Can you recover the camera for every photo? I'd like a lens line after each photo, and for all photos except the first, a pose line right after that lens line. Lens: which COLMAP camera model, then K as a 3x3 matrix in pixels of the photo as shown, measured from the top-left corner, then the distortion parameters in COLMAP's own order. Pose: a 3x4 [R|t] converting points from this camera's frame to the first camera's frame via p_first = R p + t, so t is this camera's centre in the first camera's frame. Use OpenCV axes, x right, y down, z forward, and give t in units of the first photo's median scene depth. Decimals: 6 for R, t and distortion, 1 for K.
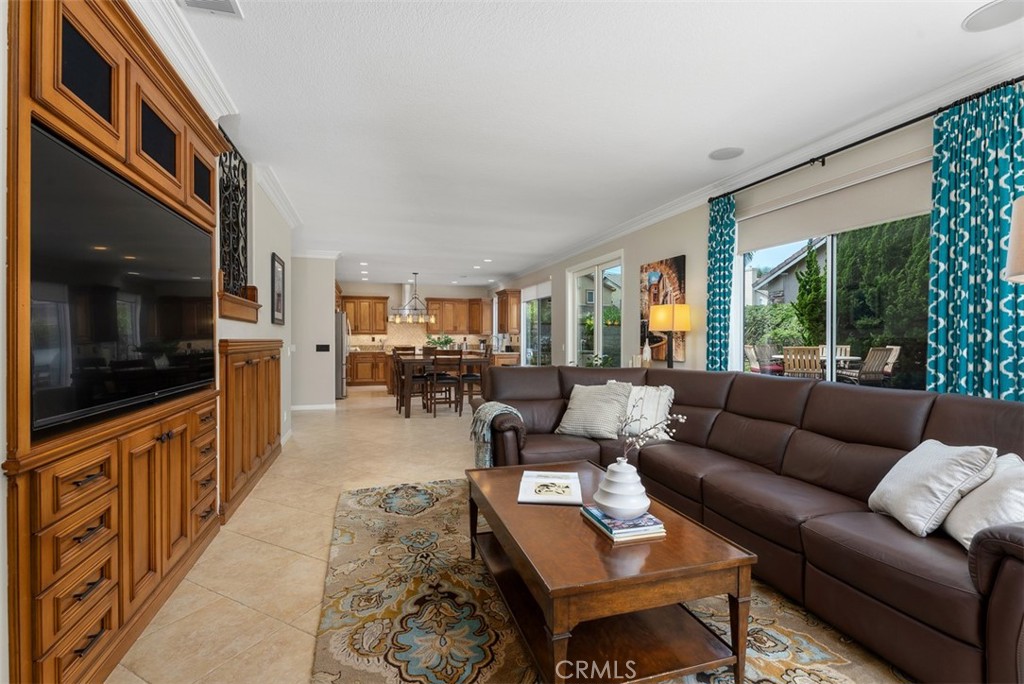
lens RADIAL K [[444.4, 0, 519.5], [0, 444.4, 339.7], [0, 0, 1]] dist [0.000712, 0.000025]
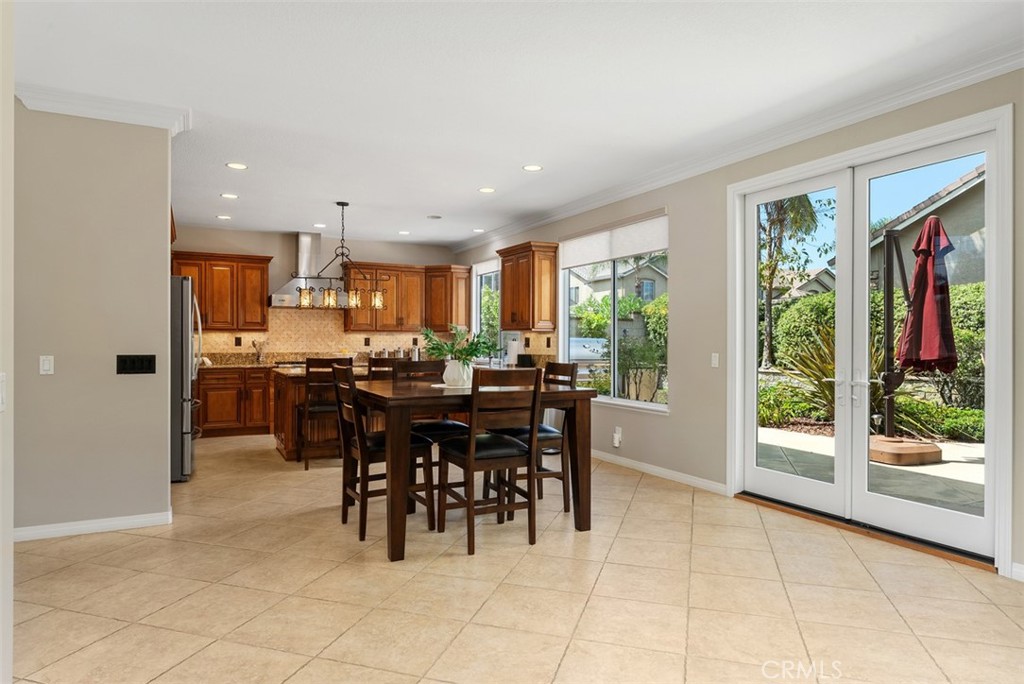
lens RADIAL K [[592.8, 0, 512.0], [0, 592.8, 342.0], [0, 0, 1]] dist [0.002122, -0.000061]
pose [[0.986205, 0.002806, 0.165506, -0.140700], [-0.002617, 0.999996, -0.001362, -0.000195], [-0.165510, 0.000910, 0.986208, 0.300304]]
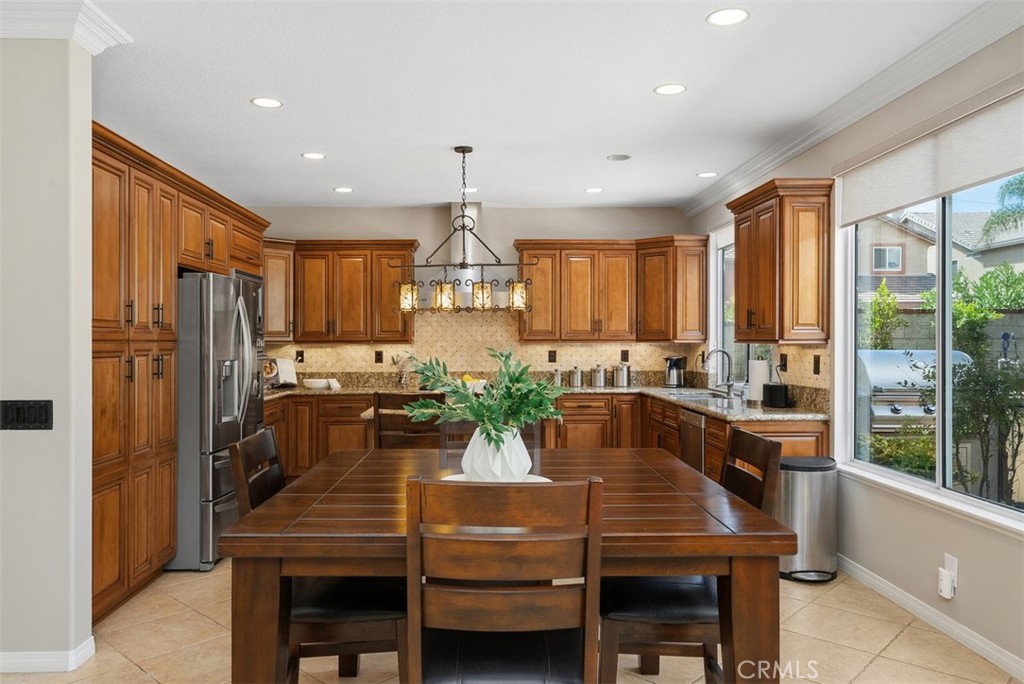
lens RADIAL K [[735.6, 0, 512.0], [0, 735.6, 342.0], [0, 0, 1]] dist [0.002680, 0.000016]
pose [[0.963005, -0.001671, -0.269478, -0.056584], [0.001179, 0.999997, -0.001987, -0.012531], [0.269480, 0.001596, 0.963005, 0.455095]]
